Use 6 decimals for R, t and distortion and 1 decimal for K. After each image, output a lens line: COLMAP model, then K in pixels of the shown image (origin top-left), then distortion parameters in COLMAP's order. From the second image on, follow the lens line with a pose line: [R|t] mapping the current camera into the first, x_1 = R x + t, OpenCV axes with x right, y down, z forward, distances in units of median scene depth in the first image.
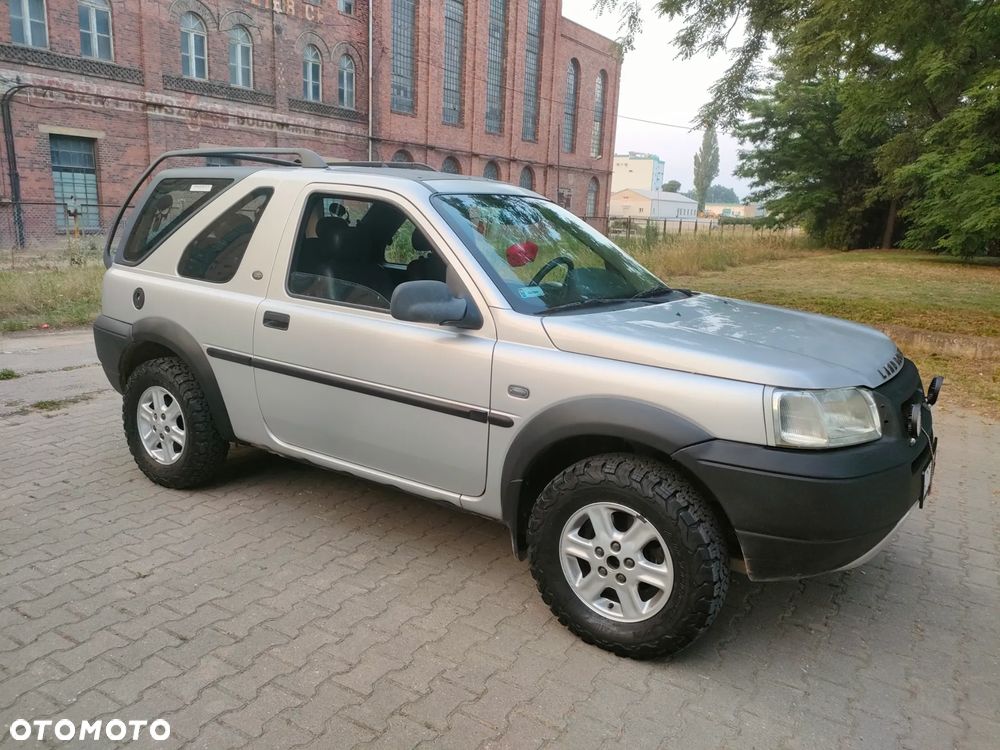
lens RADIAL K [[726.3, 0, 495.2], [0, 726.3, 376.6], [0, 0, 1]] dist [0.052561, -0.050453]
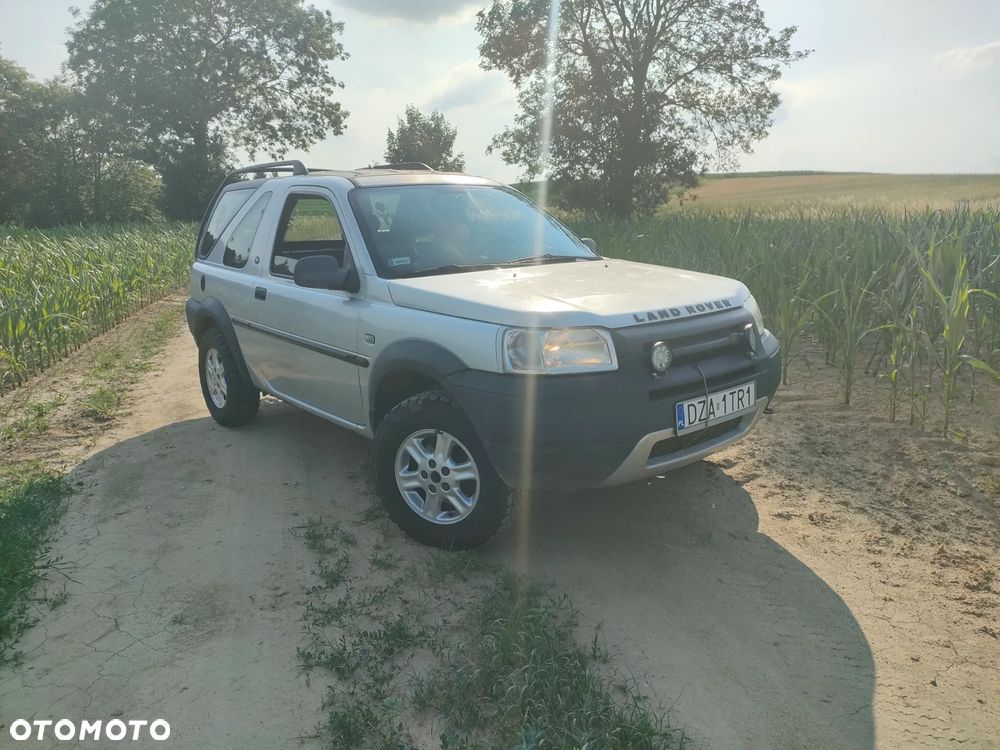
lens RADIAL K [[726.3, 0, 495.2], [0, 726.3, 376.6], [0, 0, 1]] dist [0.052561, -0.050453]
pose [[0.952102, 0.004439, -0.305748, 0.057596], [-0.002070, 0.999965, 0.008072, 0.006956], [0.305773, -0.007052, 0.952078, -0.013671]]
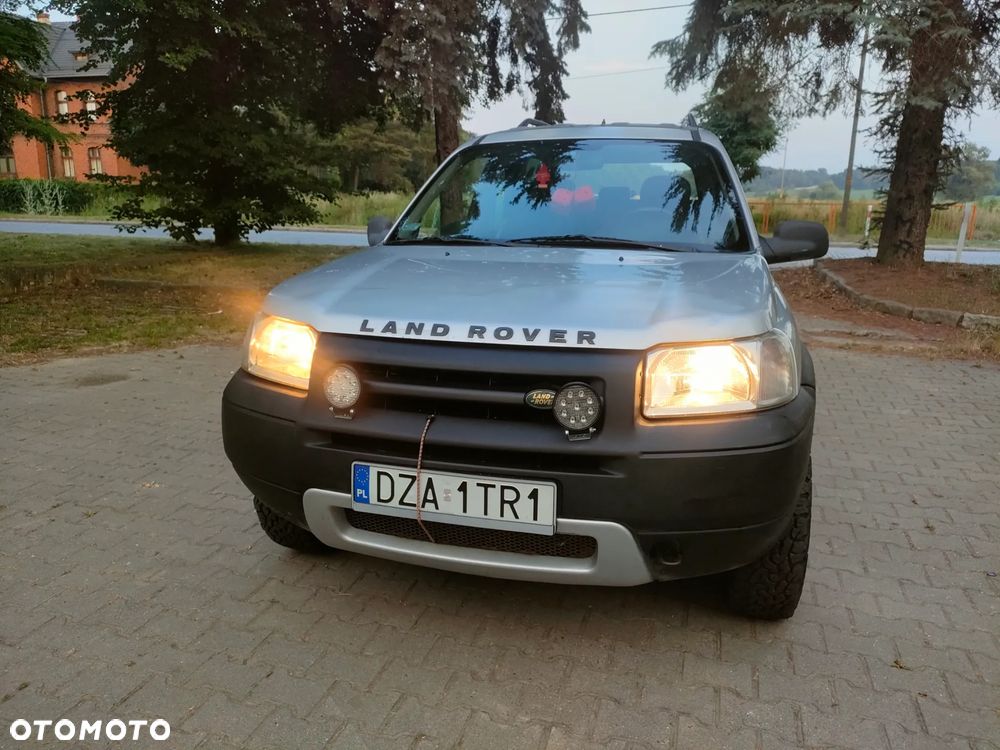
lens RADIAL K [[726.3, 0, 495.2], [0, 726.3, 376.6], [0, 0, 1]] dist [0.052561, -0.050453]
pose [[0.323611, 0.199497, -0.924920, 0.112478], [-0.196862, 0.970325, 0.140412, -0.007358], [0.925484, 0.136642, 0.353281, 0.074786]]
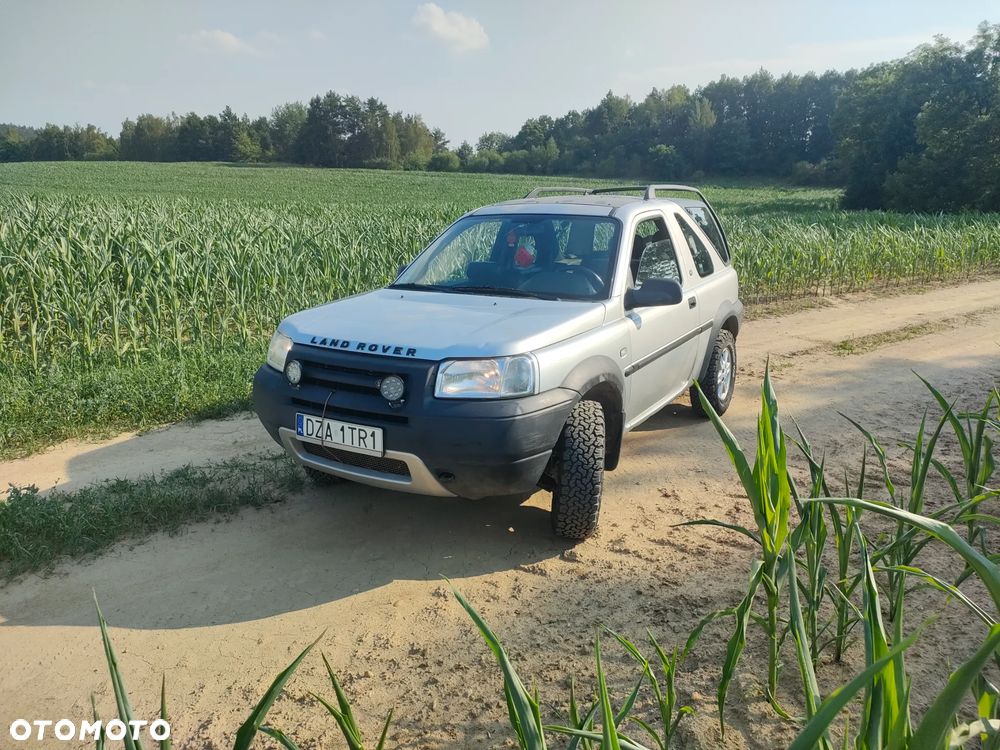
lens RADIAL K [[726.3, 0, 495.2], [0, 726.3, 376.6], [0, 0, 1]] dist [0.052561, -0.050453]
pose [[0.061454, 0.194736, -0.978929, 0.168912], [-0.210789, 0.961193, 0.177976, -0.022572], [0.975598, 0.195410, 0.100117, 0.105508]]
